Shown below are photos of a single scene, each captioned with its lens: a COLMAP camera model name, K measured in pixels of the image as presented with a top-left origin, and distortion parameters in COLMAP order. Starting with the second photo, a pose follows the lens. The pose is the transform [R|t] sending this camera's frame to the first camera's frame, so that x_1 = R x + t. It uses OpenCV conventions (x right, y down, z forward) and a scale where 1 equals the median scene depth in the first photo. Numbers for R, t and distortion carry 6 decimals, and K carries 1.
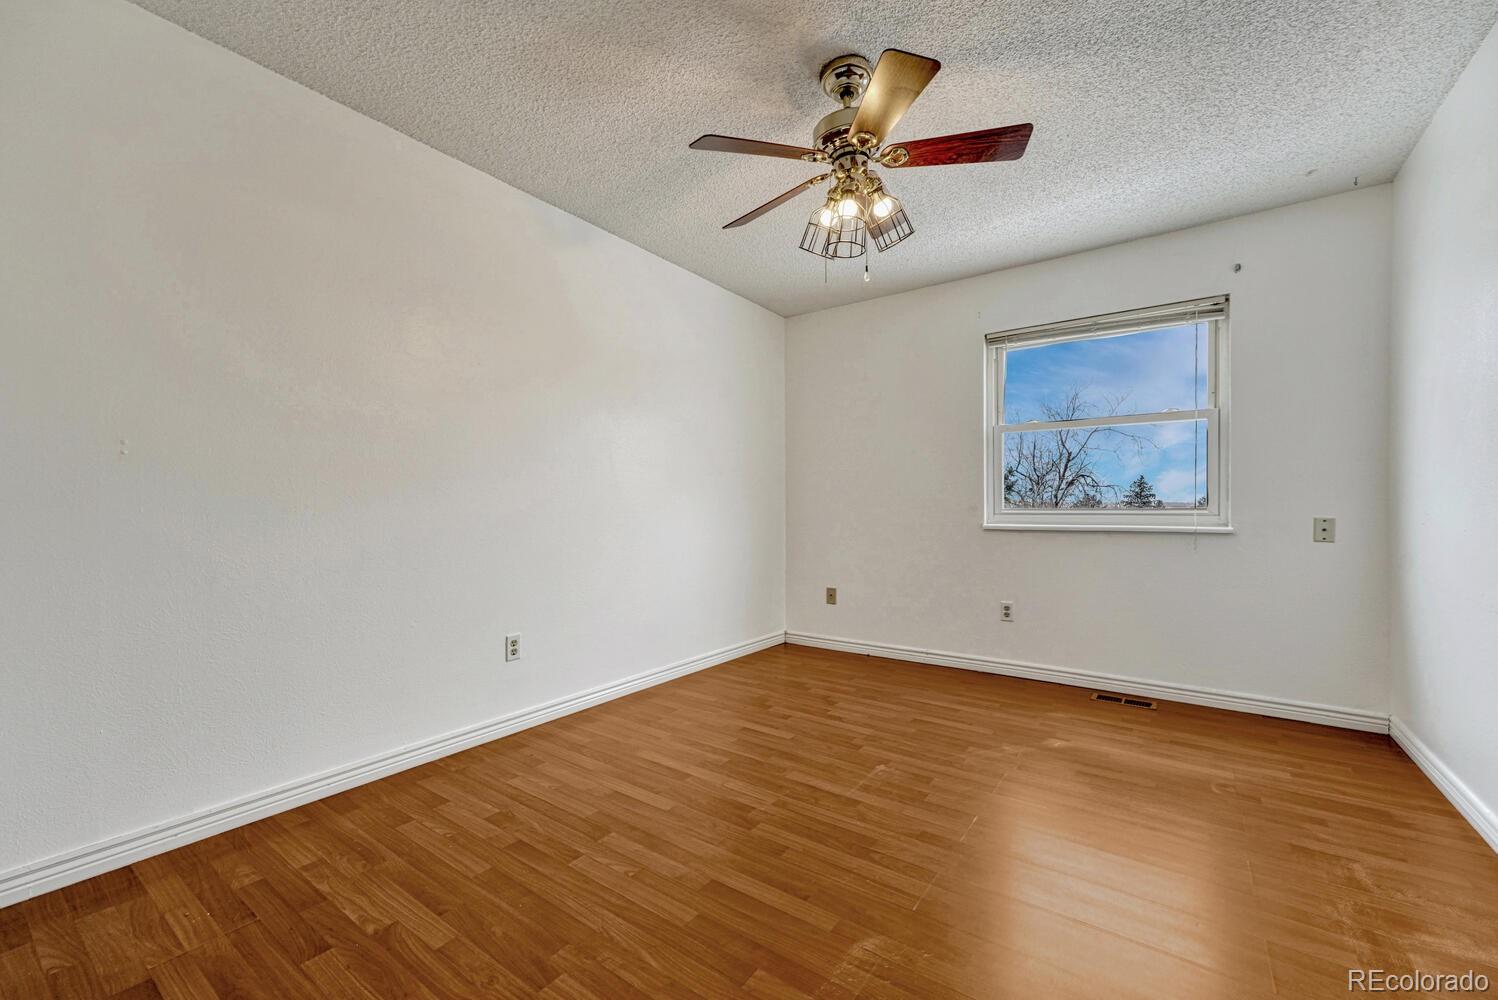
lens RADIAL K [[610.3, 0, 752.1], [0, 610.3, 505.7], [0, 0, 1]] dist [0.009735, 0.000708]
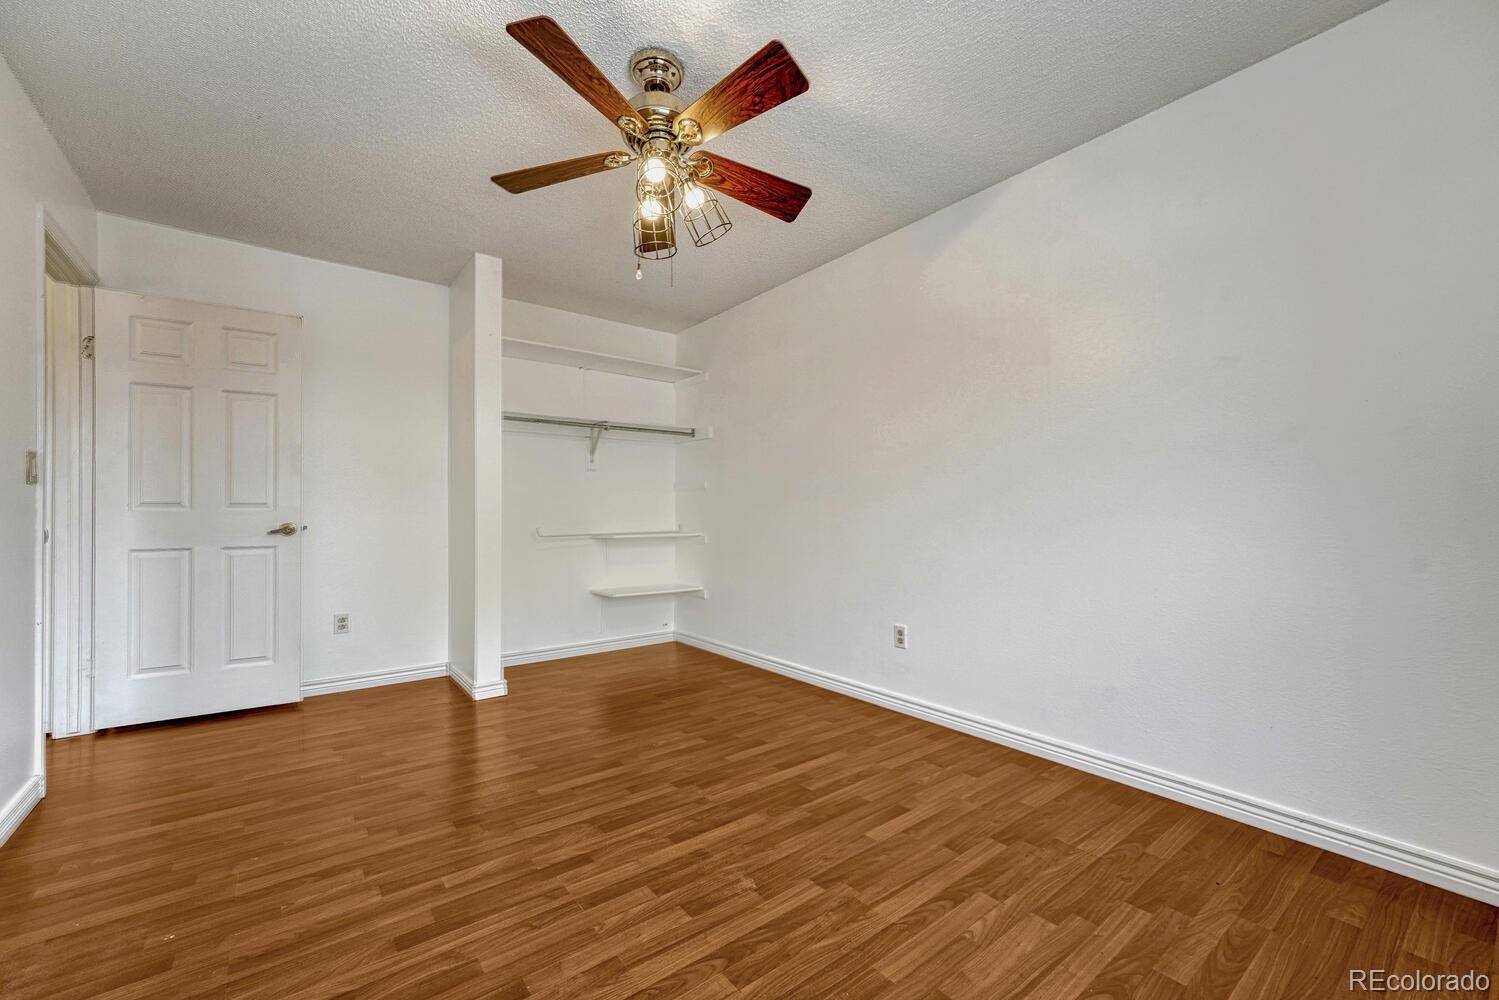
lens RADIAL K [[610.7, 0, 752.6], [0, 610.7, 505.7], [0, 0, 1]] dist [0.009735, 0.000708]
pose [[-0.287427, -0.005863, -0.957784, 0.858154], [0.009553, 0.999914, -0.008988, -0.008401], [0.957755, -0.011733, -0.287347, 1.158203]]
